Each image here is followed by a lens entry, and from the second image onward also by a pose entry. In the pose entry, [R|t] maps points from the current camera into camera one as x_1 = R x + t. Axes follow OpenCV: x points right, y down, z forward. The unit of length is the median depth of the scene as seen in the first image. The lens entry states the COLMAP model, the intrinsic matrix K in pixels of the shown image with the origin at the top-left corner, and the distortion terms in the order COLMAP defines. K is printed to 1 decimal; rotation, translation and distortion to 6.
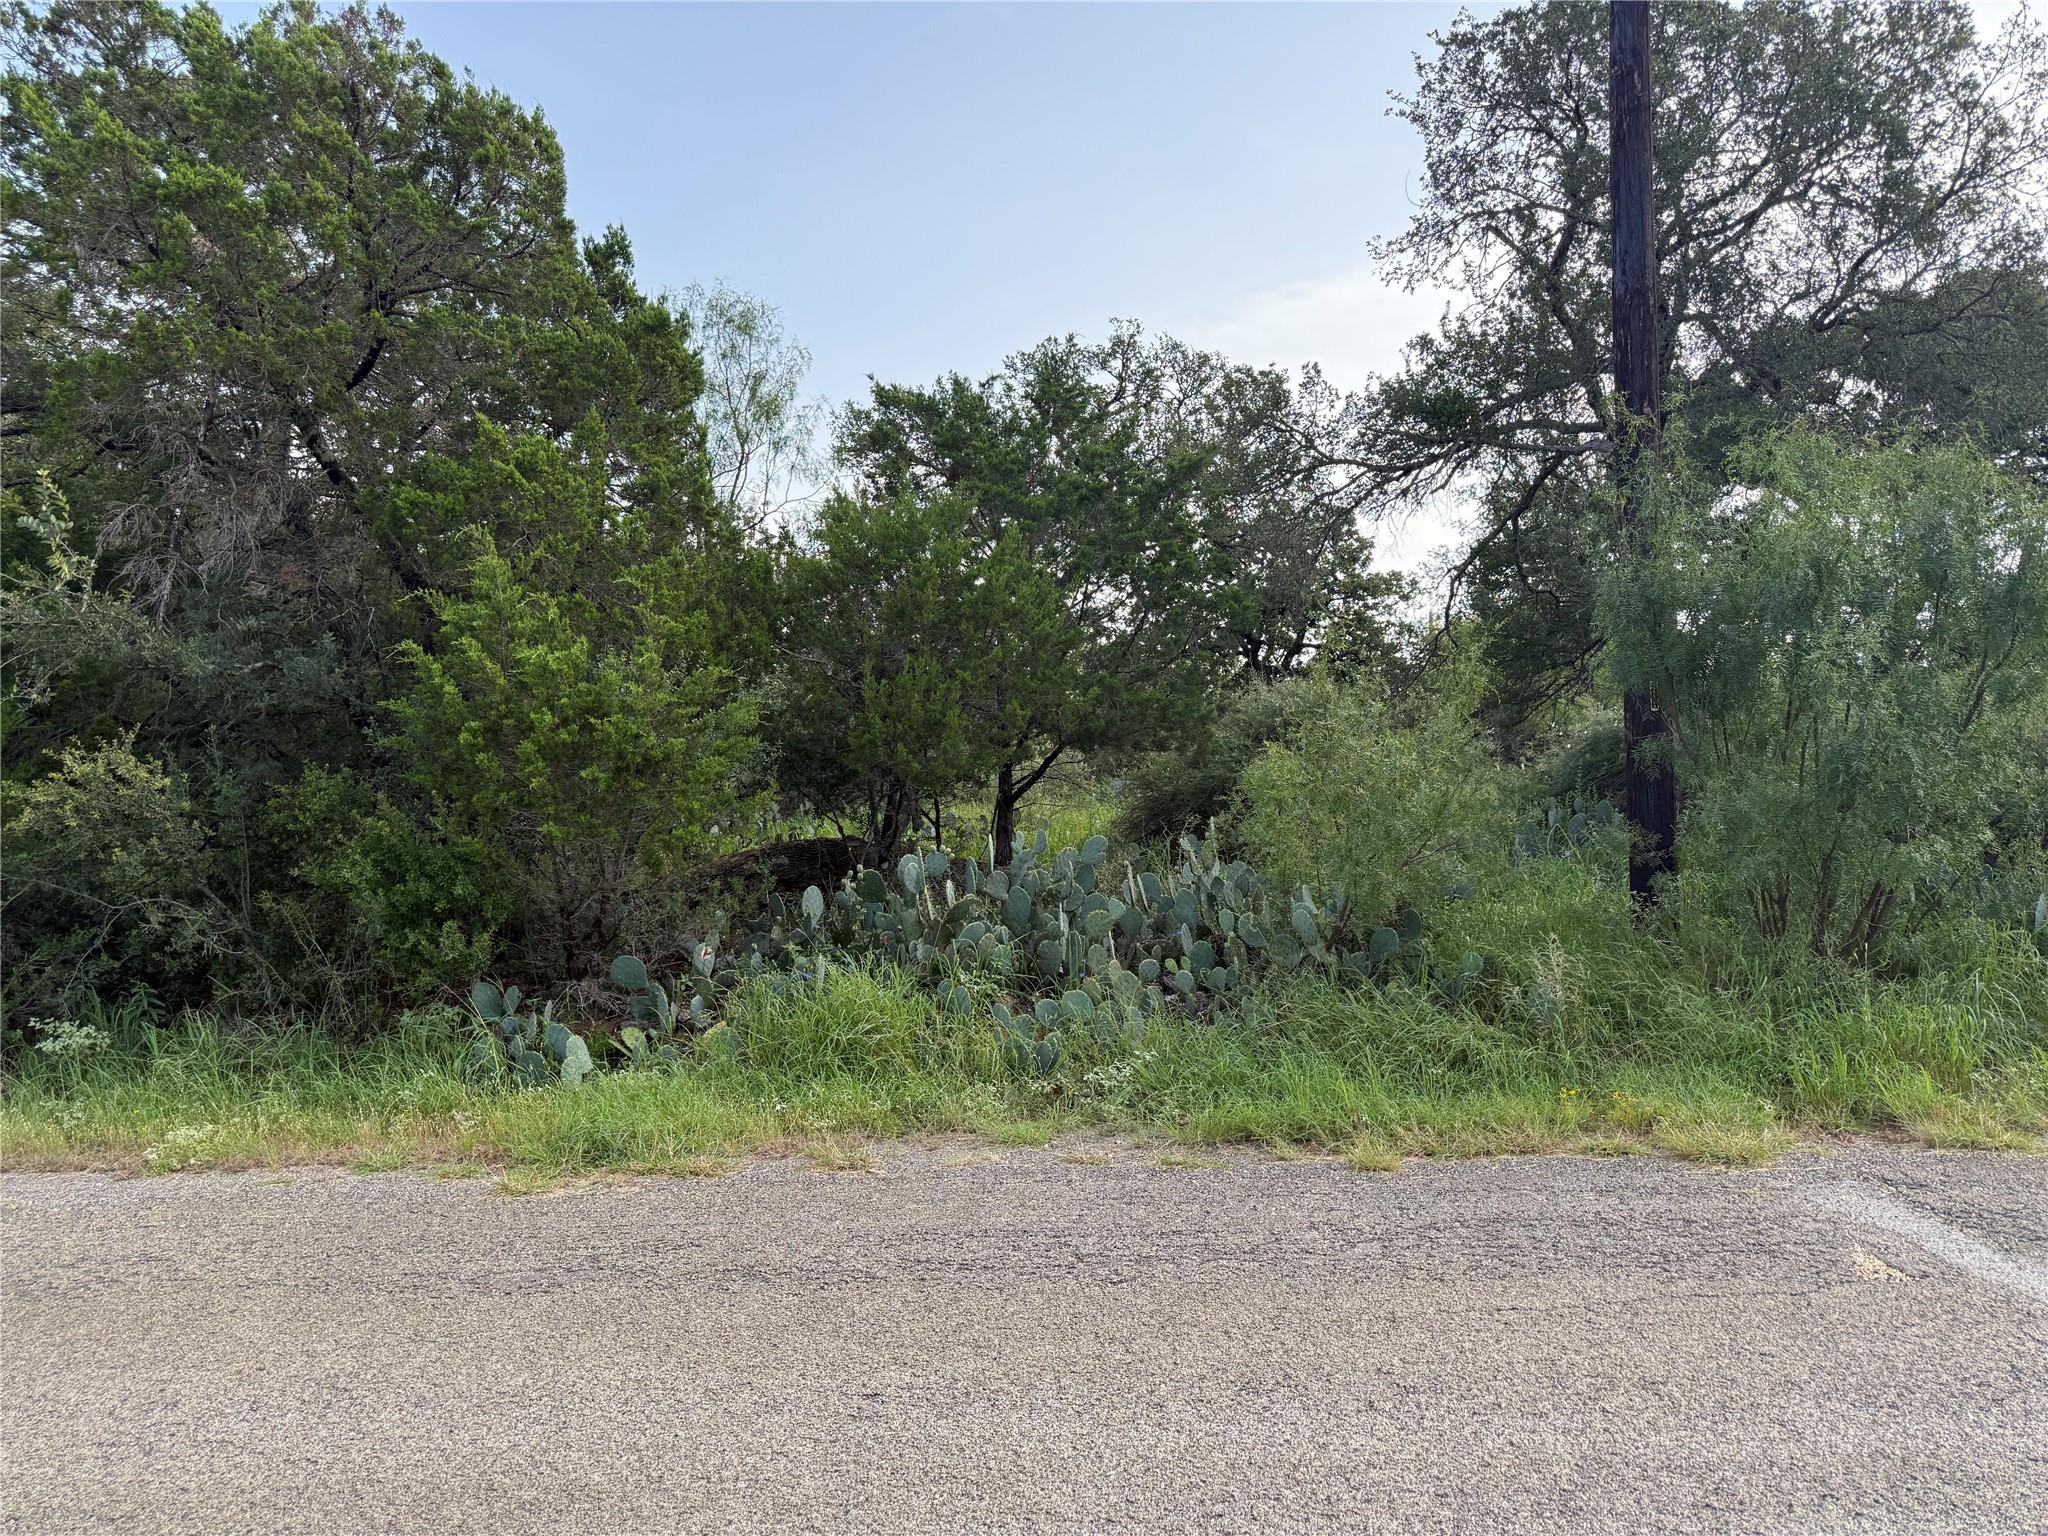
lens RADIAL K [[1287.1, 0, 1024.0], [0, 1287.1, 768.0], [0, 0, 1]] dist [0.151354, -0.231099]
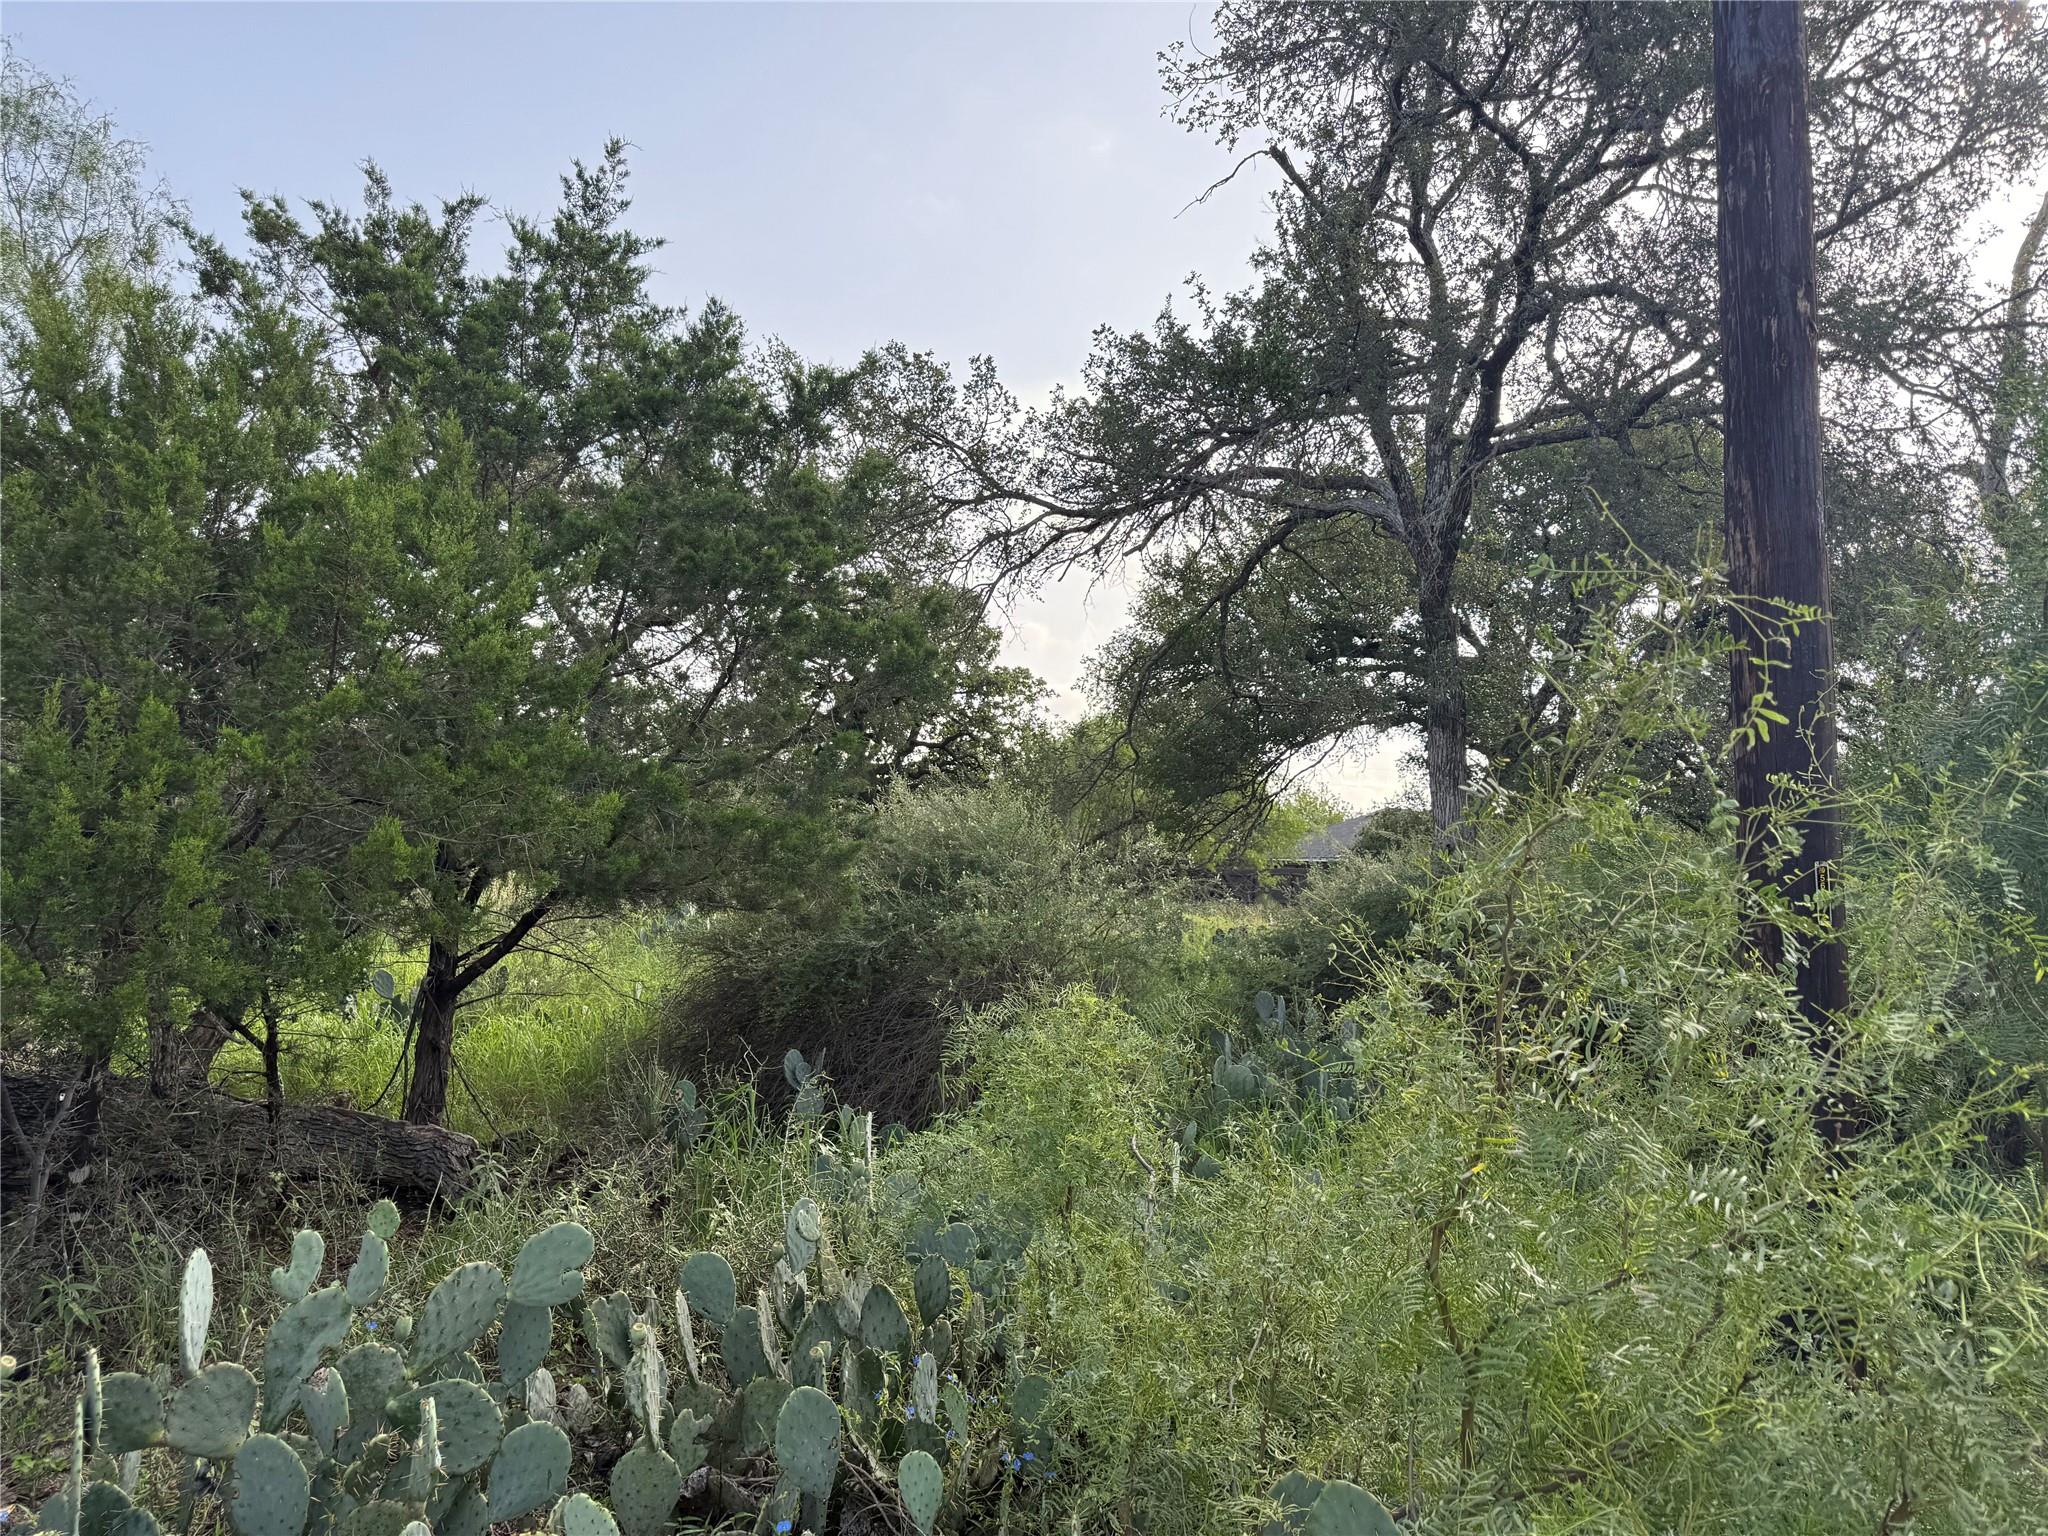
lens RADIAL K [[1287.1, 0, 1024.0], [0, 1287.1, 768.0], [0, 0, 1]] dist [0.151354, -0.231099]
pose [[0.947163, 0.066974, 0.313682, 0.028327], [-0.044093, 0.995860, -0.079484, -0.024463], [-0.317707, 0.061453, 0.946196, 0.316786]]
